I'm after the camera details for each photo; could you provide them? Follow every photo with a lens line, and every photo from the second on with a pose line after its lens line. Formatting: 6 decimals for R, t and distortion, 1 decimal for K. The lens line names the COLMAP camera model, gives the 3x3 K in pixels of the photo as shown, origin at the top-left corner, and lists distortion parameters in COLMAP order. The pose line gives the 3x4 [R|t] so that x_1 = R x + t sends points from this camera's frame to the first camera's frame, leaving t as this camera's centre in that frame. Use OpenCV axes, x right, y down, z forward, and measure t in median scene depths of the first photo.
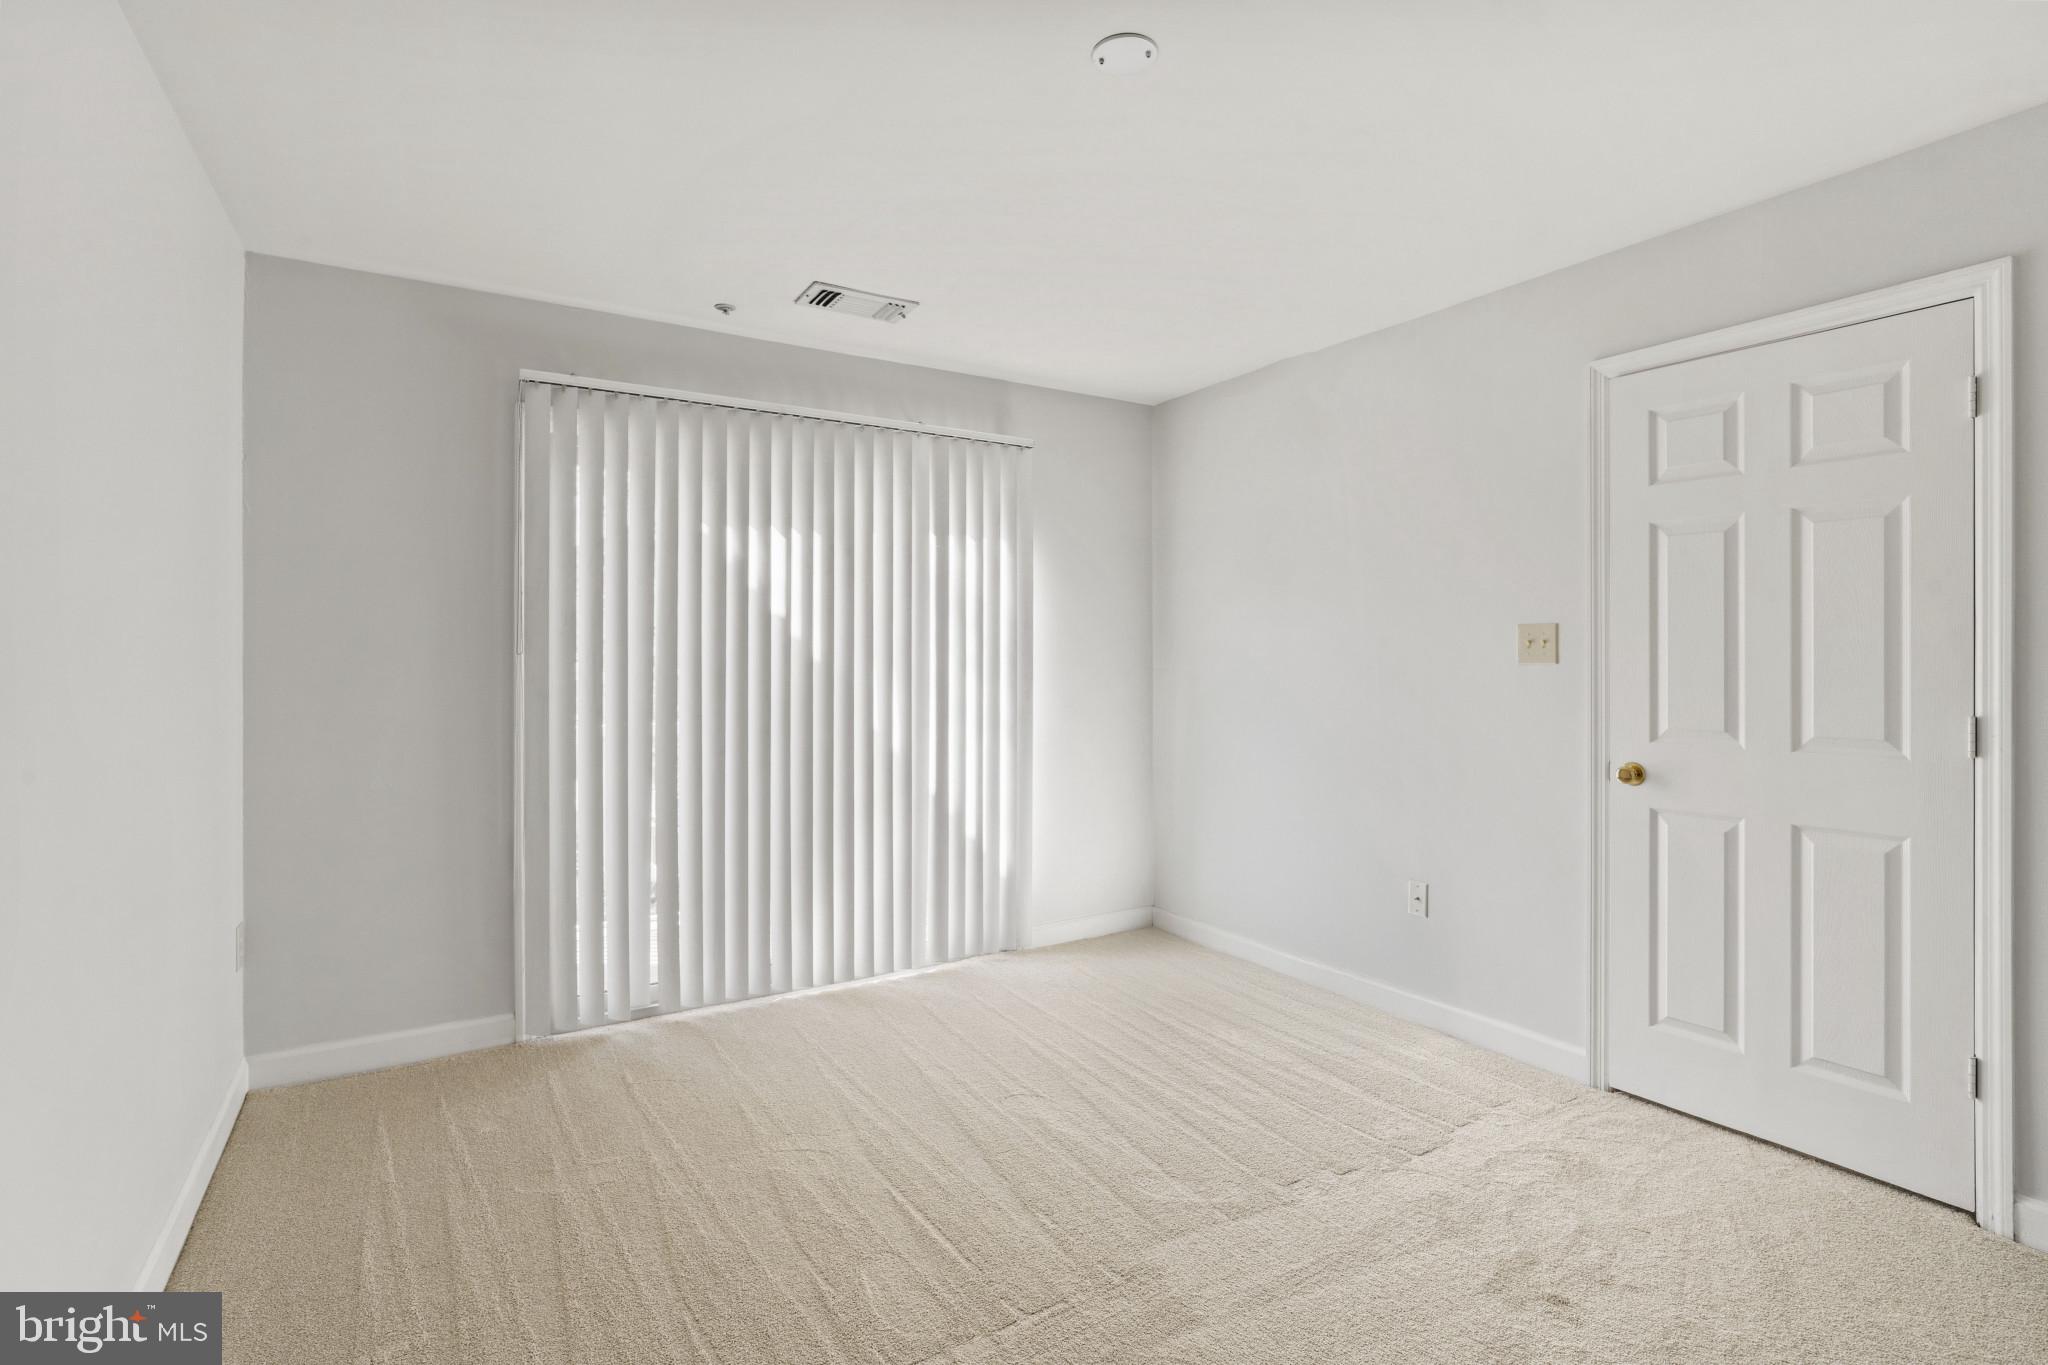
lens RADIAL K [[971.7, 0, 1046.9], [0, 971.7, 656.6], [0, 0, 1]] dist [0.000401, 0.000475]
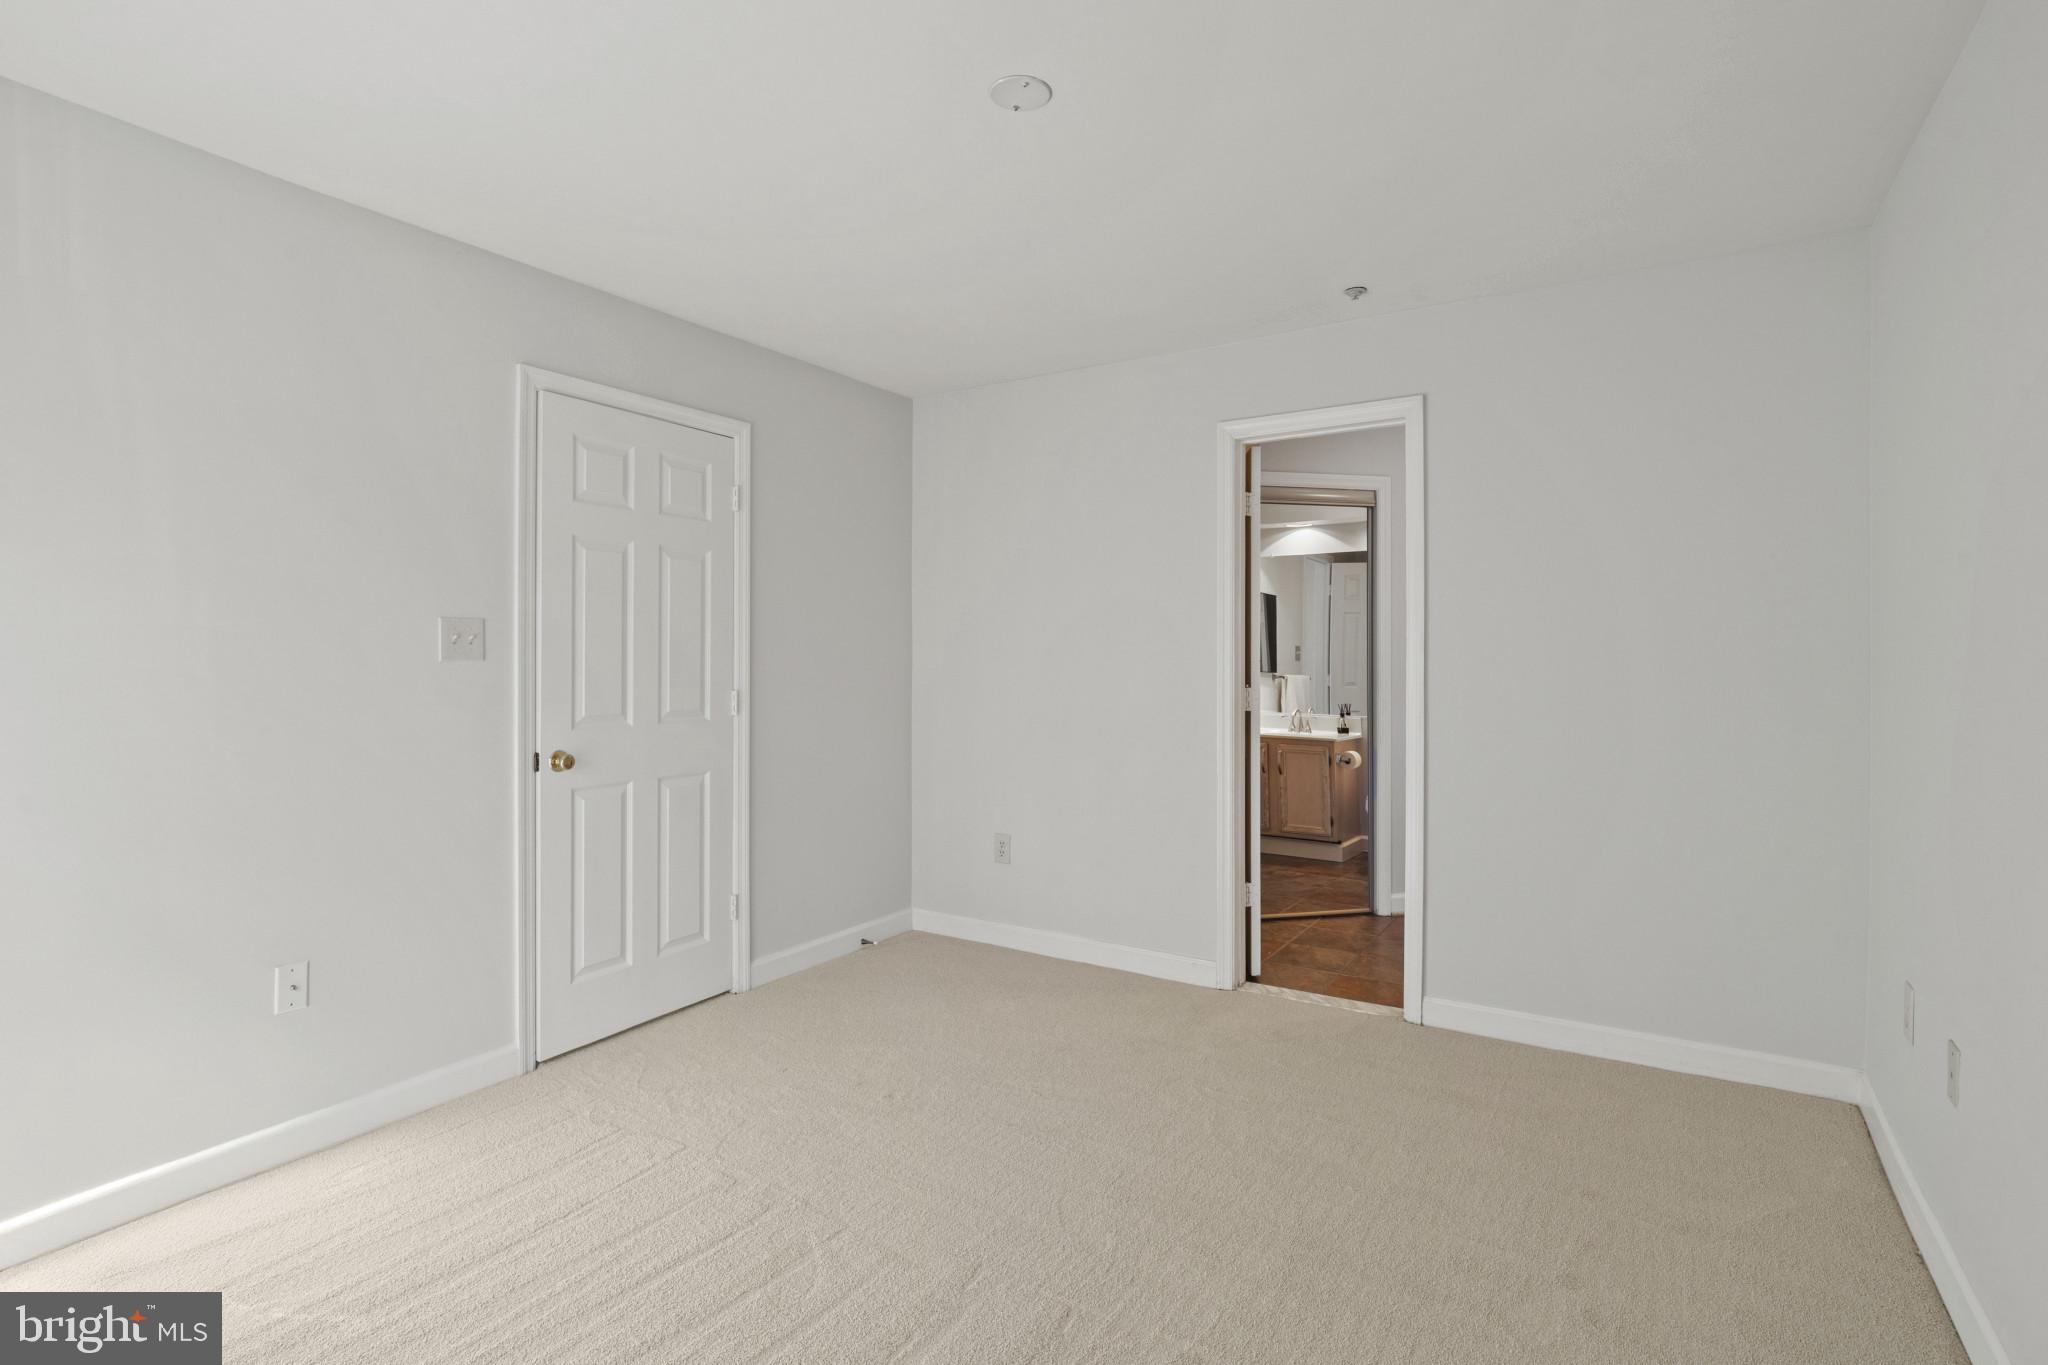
lens RADIAL K [[971.7, 0, 1046.9], [0, 971.7, 656.6], [0, 0, 1]] dist [0.000401, 0.000475]
pose [[-0.442358, 0.002190, 0.896836, -0.627955], [0.000421, 0.999997, -0.002234, 0.006612], [-0.896838, -0.000611, -0.442358, 1.007921]]
